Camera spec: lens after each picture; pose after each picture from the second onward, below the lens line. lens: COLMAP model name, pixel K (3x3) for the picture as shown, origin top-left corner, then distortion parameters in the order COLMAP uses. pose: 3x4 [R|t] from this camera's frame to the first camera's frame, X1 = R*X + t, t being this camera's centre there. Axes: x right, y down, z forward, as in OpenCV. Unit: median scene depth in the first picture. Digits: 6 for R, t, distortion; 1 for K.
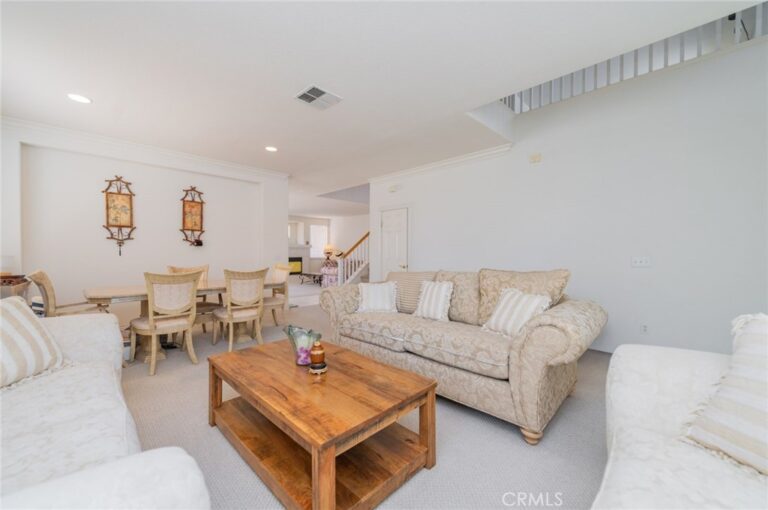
lens RADIAL K [[298.8, 0, 383.3], [0, 298.8, 254.8], [0, 0, 1]] dist [0.002506, 0.000230]
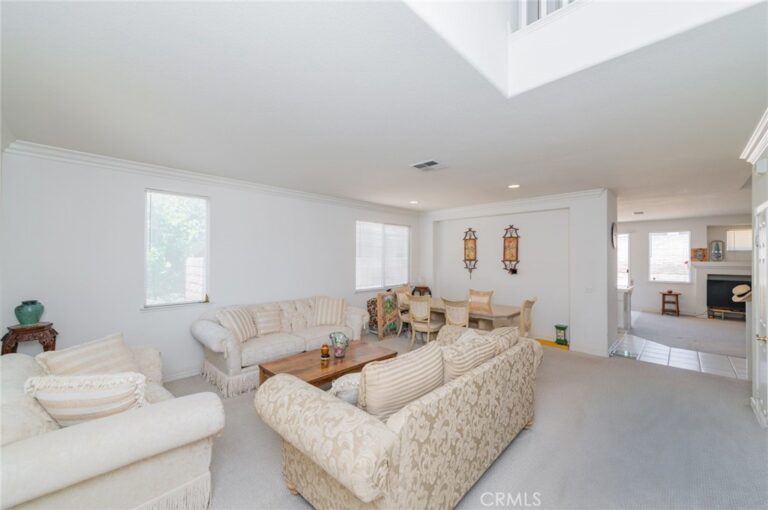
lens RADIAL K [[298.8, 0, 383.2], [0, 298.8, 255.7], [0, 0, 1]] dist [0.002506, 0.000230]
pose [[-0.028442, -0.003835, -0.999588, 0.655122], [-0.006997, 0.999969, -0.003637, -0.102897], [0.999571, 0.006891, -0.028468, 0.555912]]
